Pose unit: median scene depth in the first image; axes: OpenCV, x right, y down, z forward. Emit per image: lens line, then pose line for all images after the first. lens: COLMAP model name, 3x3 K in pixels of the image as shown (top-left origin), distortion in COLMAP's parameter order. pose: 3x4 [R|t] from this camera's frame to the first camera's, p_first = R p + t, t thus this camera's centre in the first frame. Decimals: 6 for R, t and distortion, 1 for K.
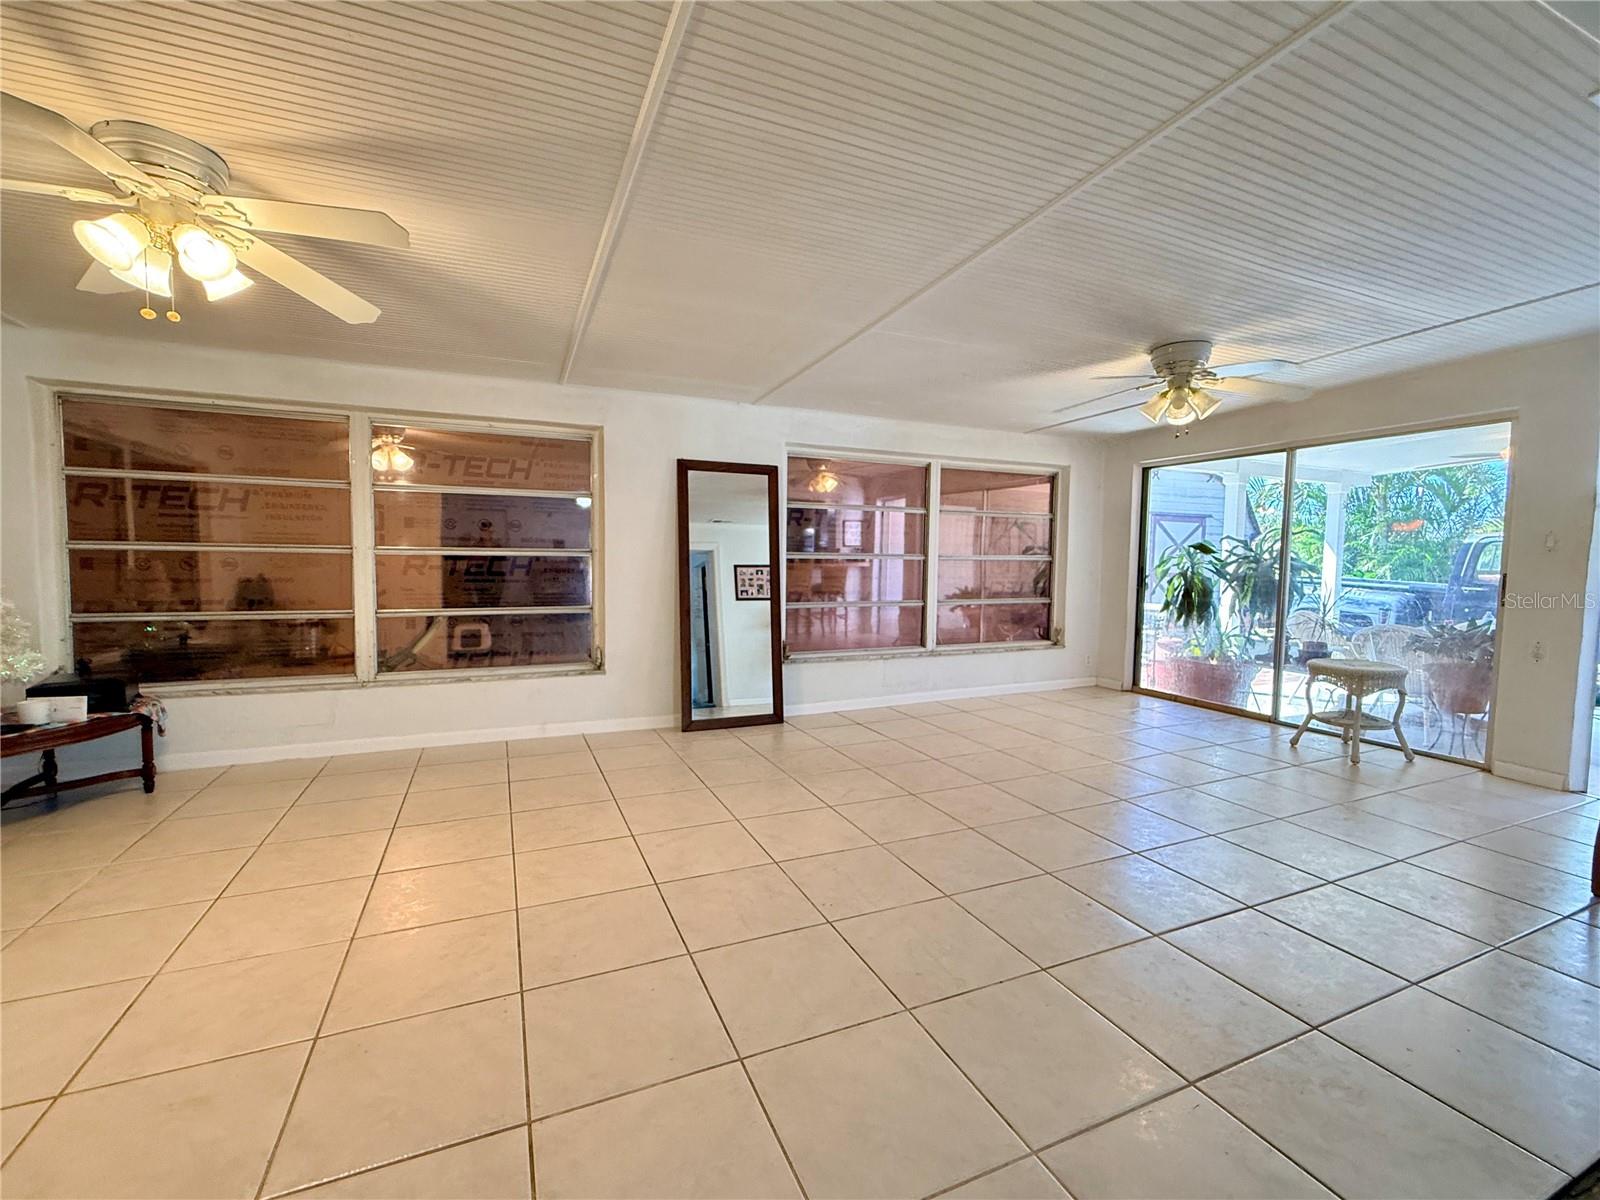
lens RADIAL K [[683.8, 0, 798.5], [0, 683.8, 596.8], [0, 0, 1]] dist [-0.000207, 0.000143]
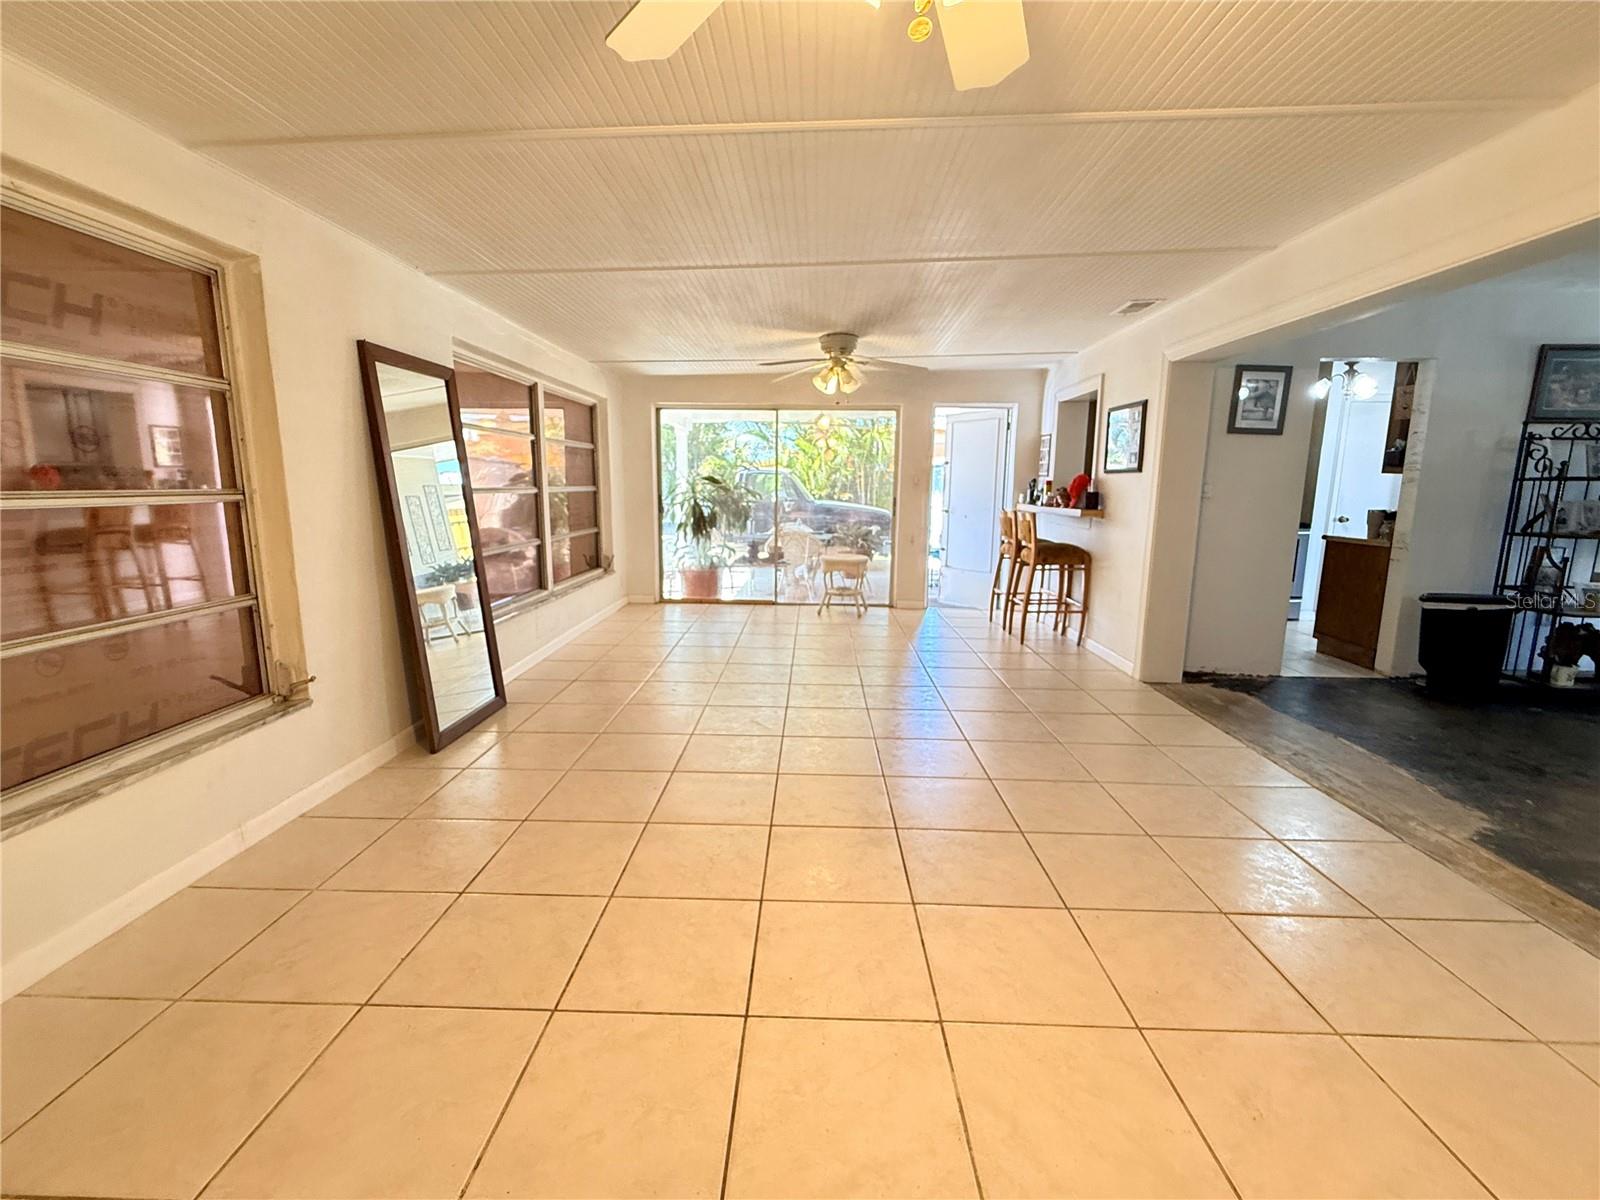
lens RADIAL K [[683.8, 0, 794.1], [0, 683.8, 602.5], [0, 0, 1]] dist [-0.000207, 0.000143]
pose [[0.429353, -0.160409, 0.888777, -0.487229], [0.045465, 0.986692, 0.156117, -0.036582], [-0.901992, -0.026621, 0.430932, 0.300782]]
